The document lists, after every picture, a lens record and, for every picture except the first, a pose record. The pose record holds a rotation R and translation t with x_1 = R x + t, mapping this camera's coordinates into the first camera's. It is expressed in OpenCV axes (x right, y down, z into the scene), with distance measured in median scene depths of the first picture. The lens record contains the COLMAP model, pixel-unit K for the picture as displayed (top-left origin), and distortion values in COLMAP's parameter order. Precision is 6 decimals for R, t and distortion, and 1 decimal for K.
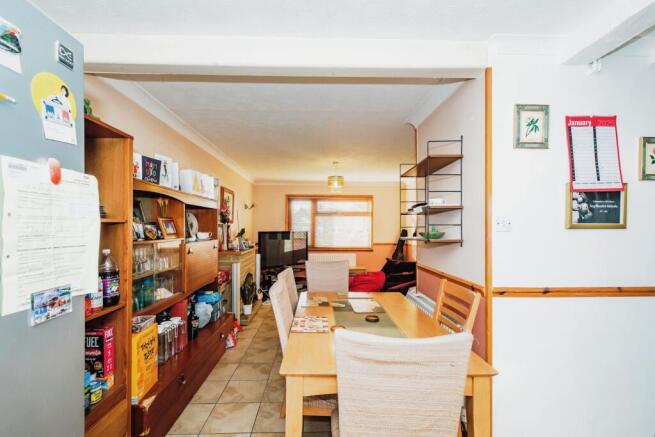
lens RADIAL K [[293.3, 0, 329.4], [0, 293.3, 222.1], [0, 0, 1]] dist [0.003648, 0.000645]
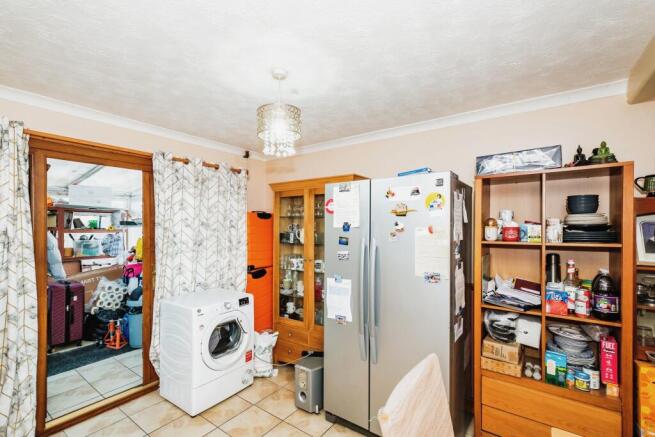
lens RADIAL K [[293.3, 0, 329.4], [0, 293.3, 222.1], [0, 0, 1]] dist [0.003648, 0.000645]
pose [[-0.609418, -0.009301, -0.792794, 0.314277], [0.015827, 0.999589, -0.023893, -0.032792], [0.792691, -0.027109, -0.609021, 0.333380]]
